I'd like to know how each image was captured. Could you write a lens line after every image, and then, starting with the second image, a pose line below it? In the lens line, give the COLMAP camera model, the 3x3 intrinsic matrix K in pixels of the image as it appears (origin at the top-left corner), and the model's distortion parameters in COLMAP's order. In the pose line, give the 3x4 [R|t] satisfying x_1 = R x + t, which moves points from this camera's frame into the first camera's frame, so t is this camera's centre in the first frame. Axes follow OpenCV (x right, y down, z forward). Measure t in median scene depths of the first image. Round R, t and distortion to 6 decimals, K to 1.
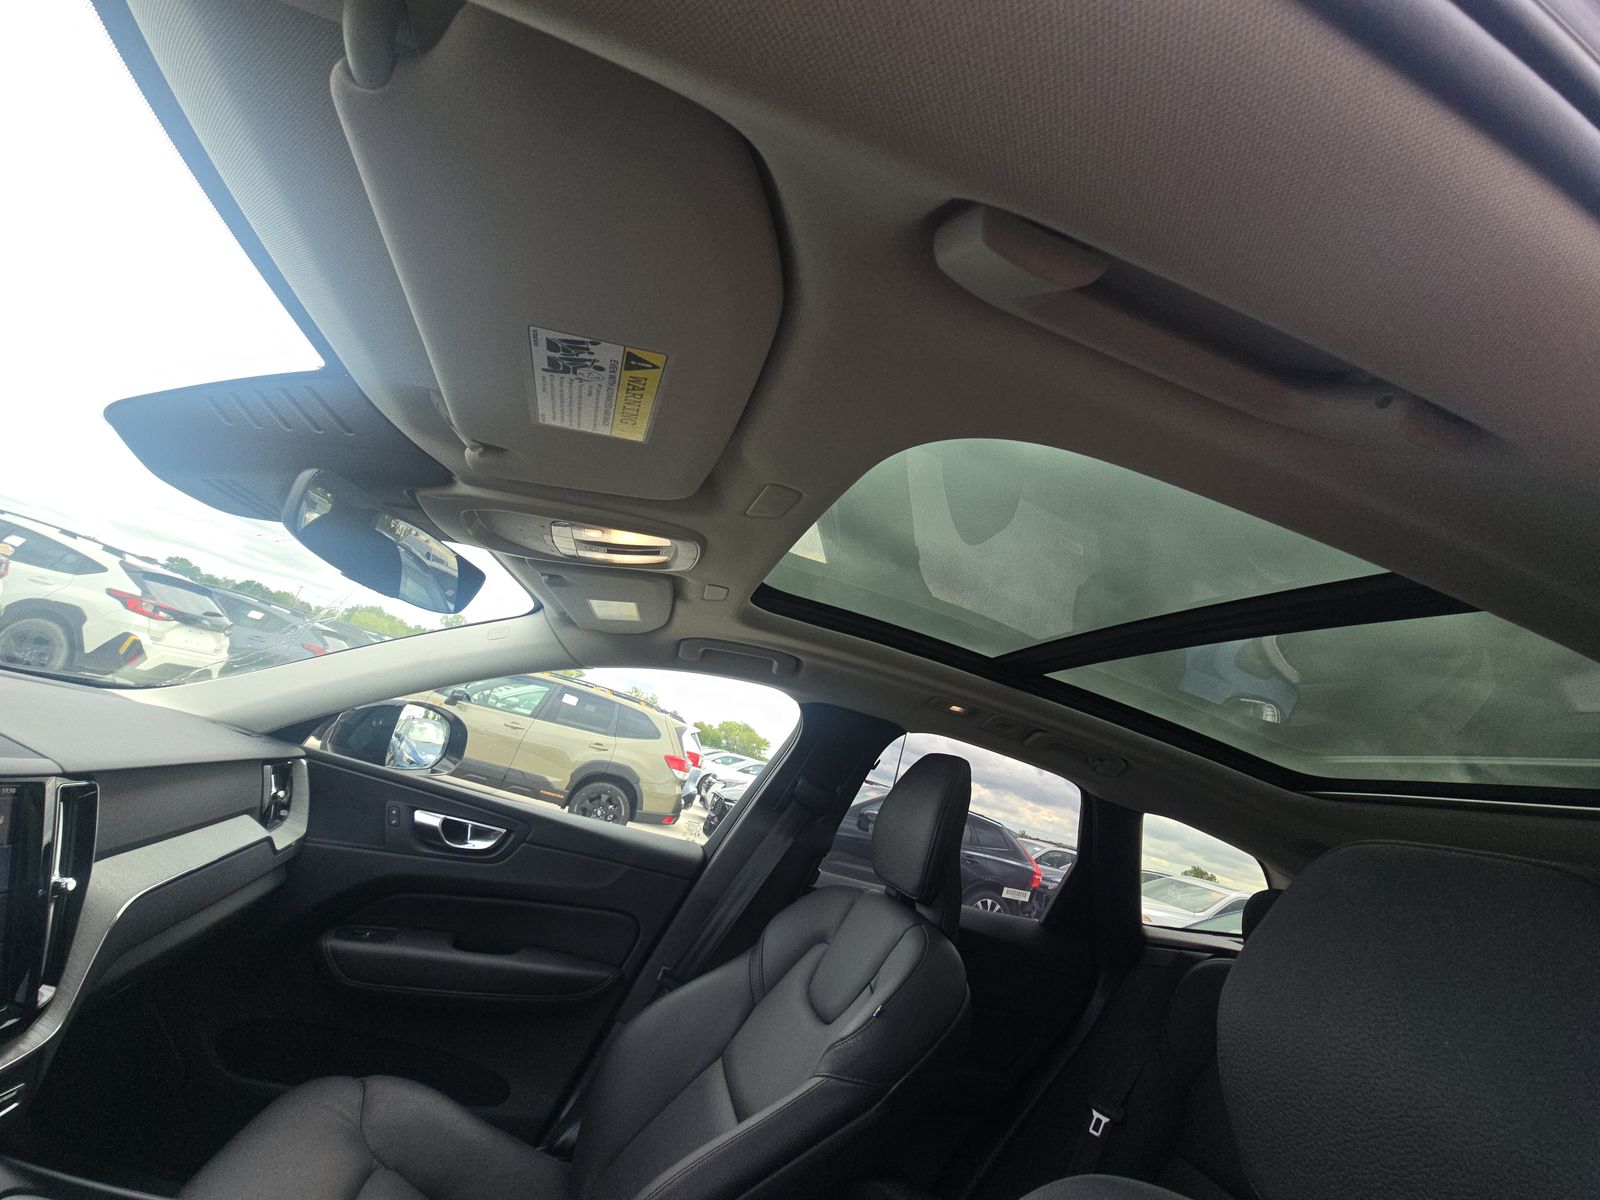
lens RADIAL K [[645.4, 0, 808.9], [0, 645.4, 592.6], [0, 0, 1]] dist [0.000384, -0.000912]
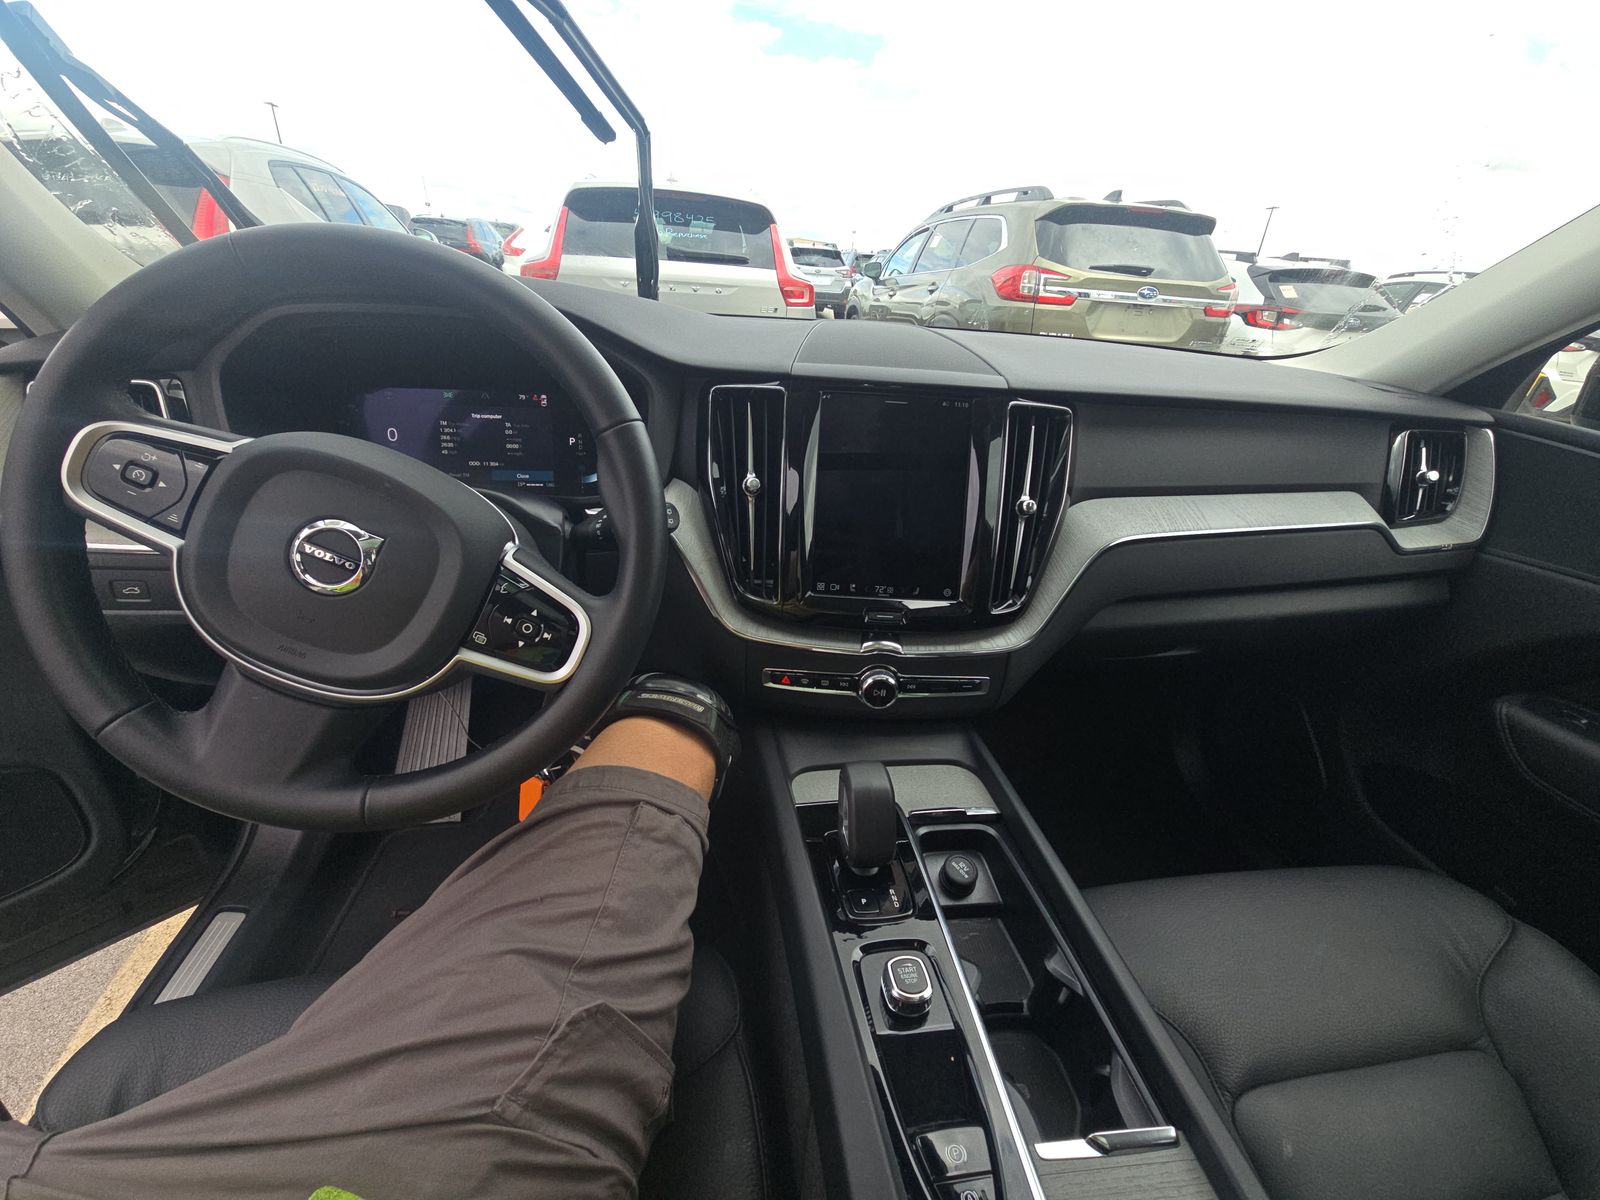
lens RADIAL K [[645.4, 0, 801.0], [0, 645.4, 606.2], [0, 0, 1]] dist [0.000384, -0.000912]
pose [[-0.067326, 0.213737, -0.974568, -0.079857], [0.193666, 0.961006, 0.197383, 0.165114], [0.978755, -0.175452, -0.106095, 0.364572]]
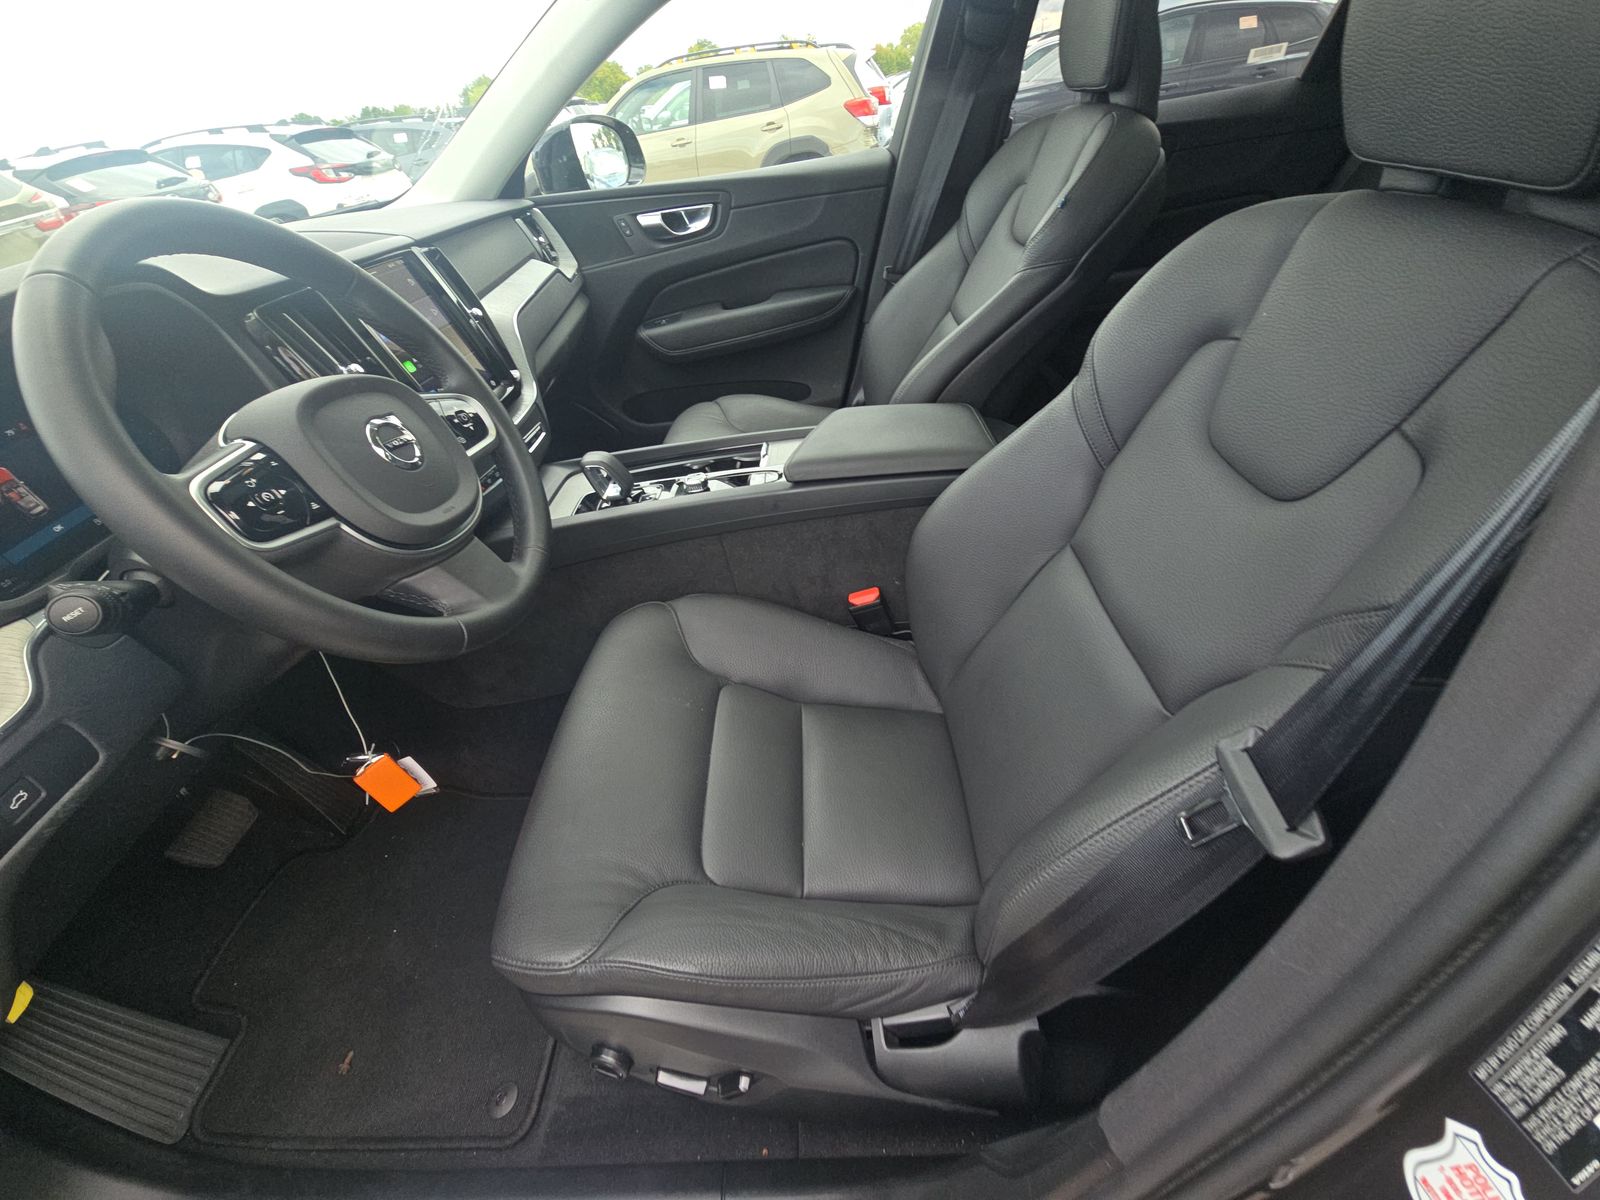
lens RADIAL K [[645.4, 0, 803.1], [0, 645.4, 595.4], [0, 0, 1]] dist [0.000384, -0.000912]
pose [[0.895058, -0.130700, -0.426366, 0.057630], [0.418523, 0.576313, 0.701927, 0.043954], [0.153978, -0.806710, 0.570535, -0.155379]]
